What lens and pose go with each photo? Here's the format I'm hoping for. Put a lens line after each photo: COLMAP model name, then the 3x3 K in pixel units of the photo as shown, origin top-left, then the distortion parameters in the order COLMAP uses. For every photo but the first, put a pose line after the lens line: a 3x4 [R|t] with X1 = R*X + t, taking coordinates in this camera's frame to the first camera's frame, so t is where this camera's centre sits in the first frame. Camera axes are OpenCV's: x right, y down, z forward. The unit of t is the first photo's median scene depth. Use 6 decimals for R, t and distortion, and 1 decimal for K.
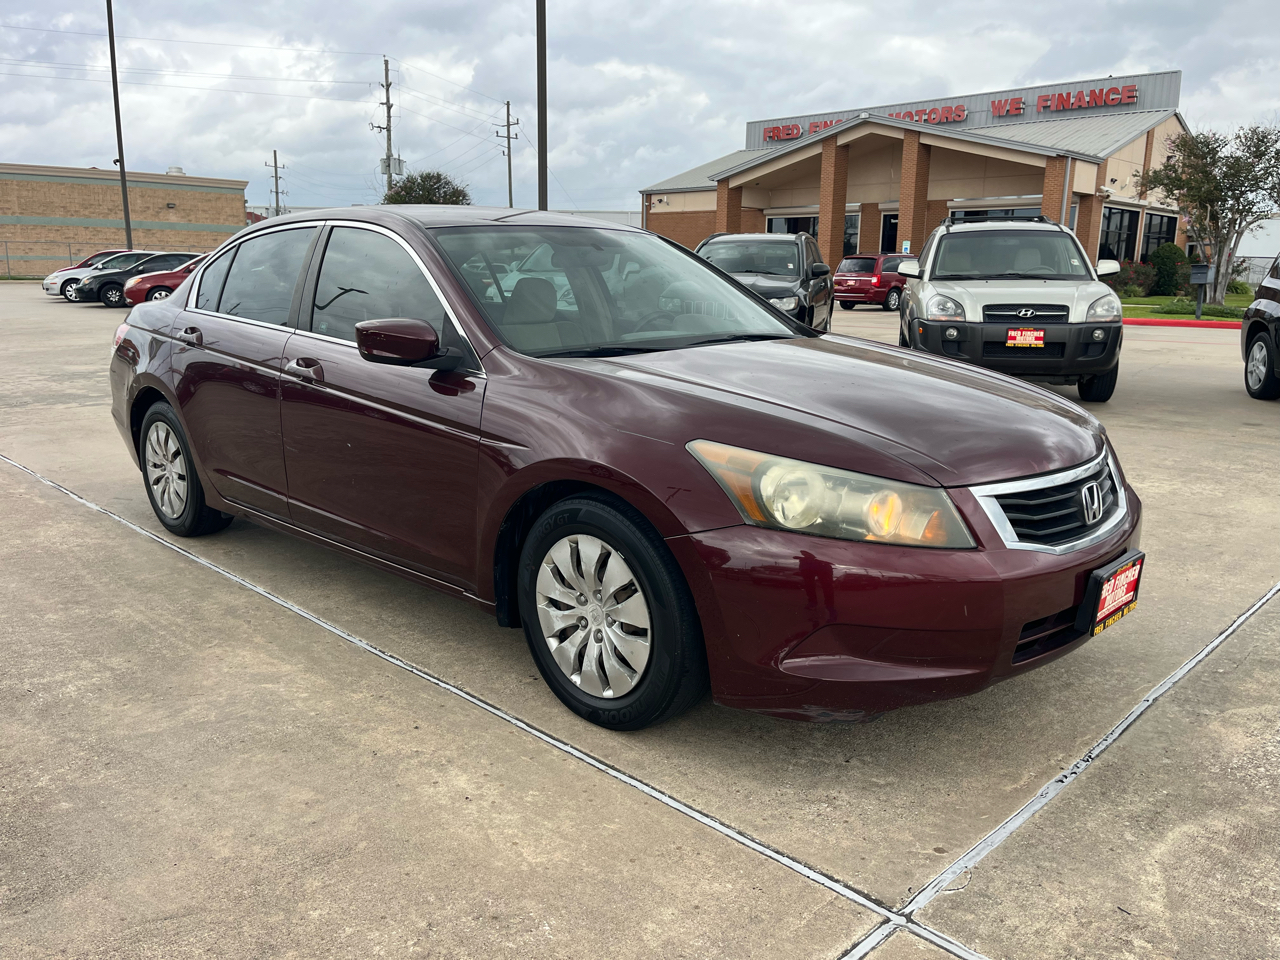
lens RADIAL K [[974.4, 0, 642.1], [0, 974.4, 486.6], [0, 0, 1]] dist [0.083118, -0.118195]
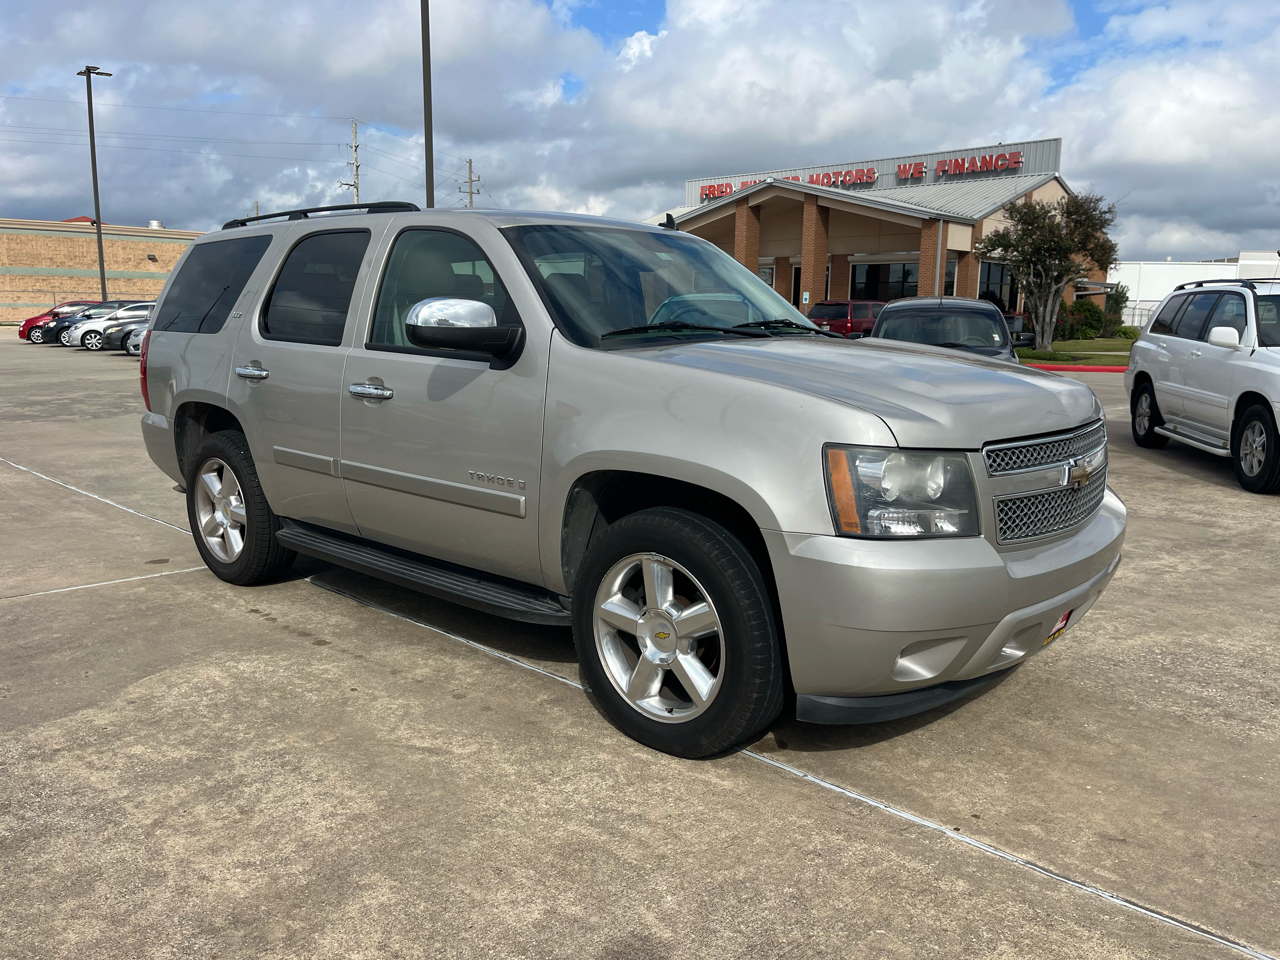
lens RADIAL K [[974.4, 0, 639.6], [0, 974.4, 488.2], [0, 0, 1]] dist [0.083118, -0.118195]
pose [[0.999976, -0.001515, 0.006810, 0.504400], [0.001787, 0.999191, -0.040185, 0.123269], [-0.006743, 0.040196, 0.999169, -0.725420]]
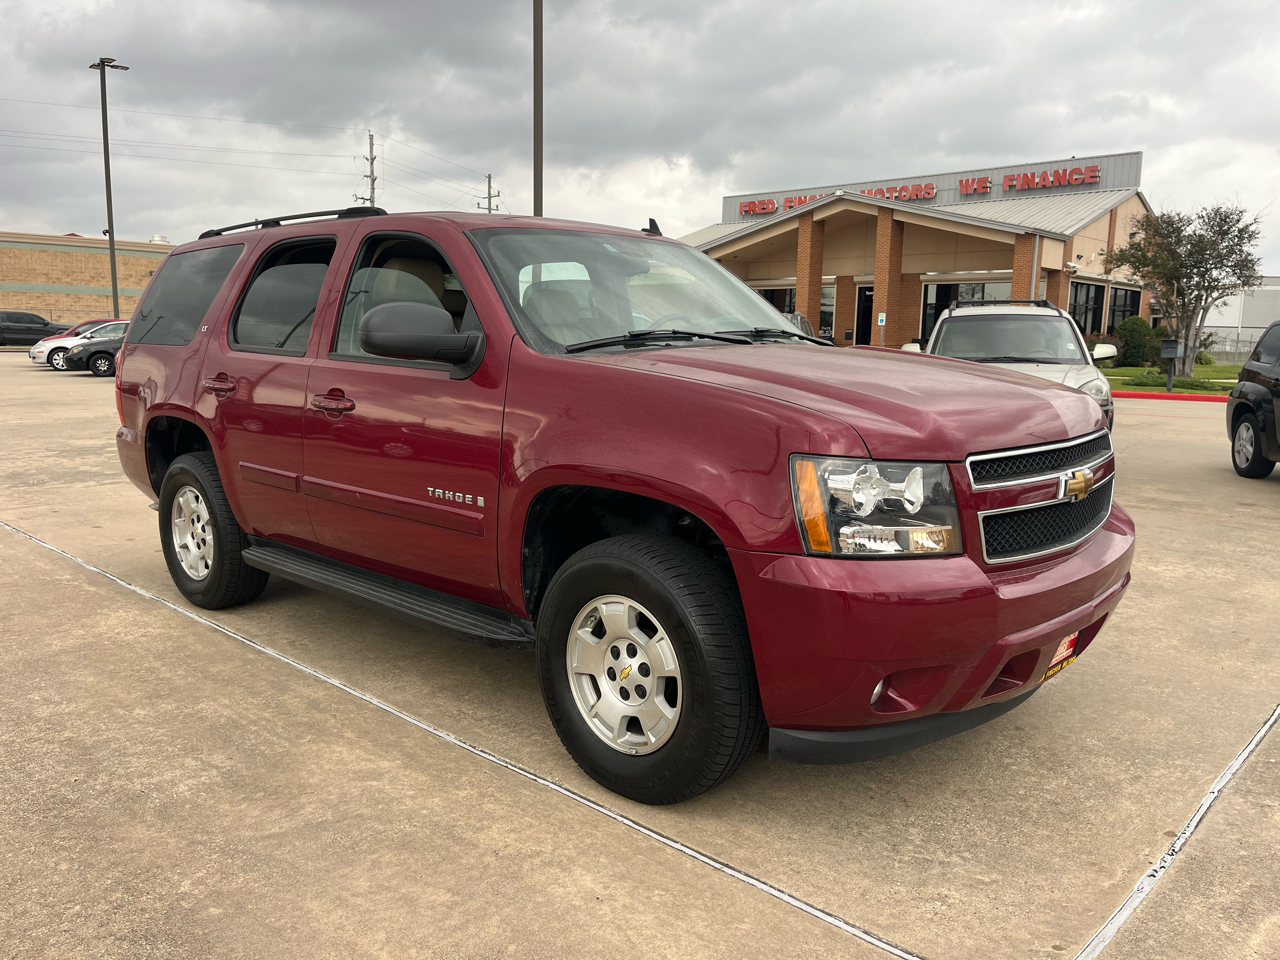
lens RADIAL K [[974.4, 0, 640.3], [0, 974.4, 485.8], [0, 0, 1]] dist [0.083118, -0.118195]
pose [[0.999668, 0.000508, 0.025762, -0.069734], [0.001166, 0.997889, -0.064927, -0.023384], [-0.025741, 0.064936, 0.997557, -0.032908]]
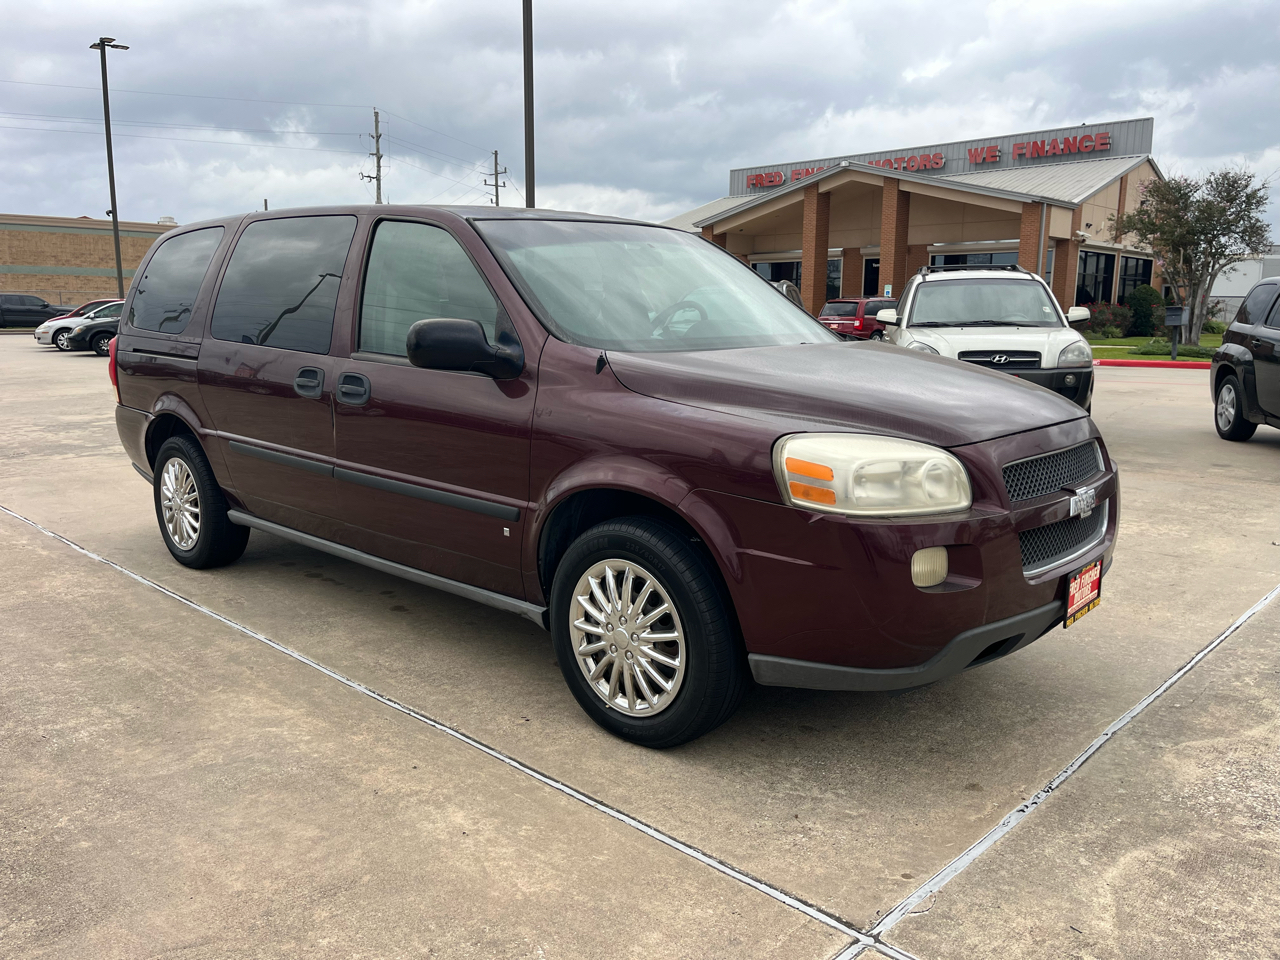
lens RADIAL K [[974.4, 0, 639.9], [0, 974.4, 484.2], [0, 0, 1]] dist [0.083118, -0.118195]
pose [[0.999918, -0.008517, 0.009580, 0.001983], [0.008934, 0.998974, -0.044390, -0.004631], [-0.009192, 0.044472, 0.998968, -0.034467]]
